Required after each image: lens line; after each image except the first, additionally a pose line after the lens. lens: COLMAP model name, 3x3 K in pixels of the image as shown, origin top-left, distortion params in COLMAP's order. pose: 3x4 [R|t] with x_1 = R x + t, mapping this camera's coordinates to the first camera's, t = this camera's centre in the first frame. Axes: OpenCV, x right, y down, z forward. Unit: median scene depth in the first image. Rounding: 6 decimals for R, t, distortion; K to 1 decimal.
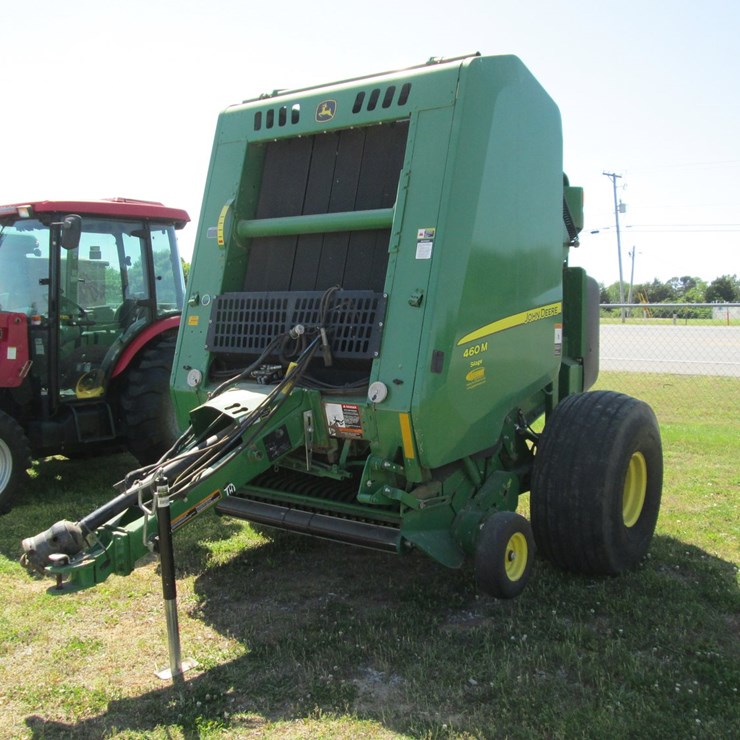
lens RADIAL K [[814.6, 0, 370.0], [0, 814.6, 370.0], [0, 0, 1]] dist [0.002710, -0.053341]
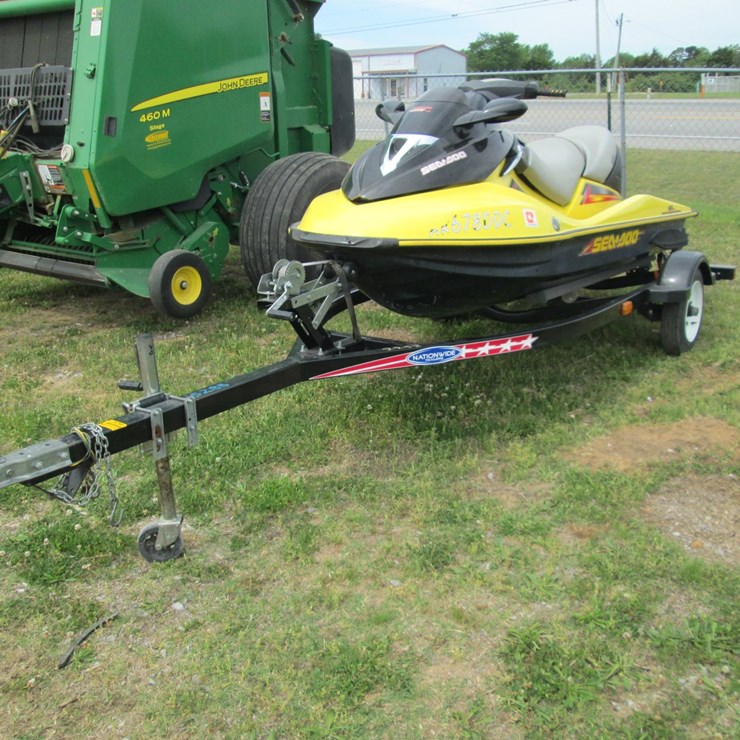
lens RADIAL K [[814.6, 0, 370.0], [0, 814.6, 370.0], [0, 0, 1]] dist [0.002710, -0.053341]
pose [[0.999763, -0.021750, 0.000979, 0.430288], [0.020784, 0.966846, 0.254511, 0.038301], [-0.006482, -0.254430, 0.967069, -0.247283]]
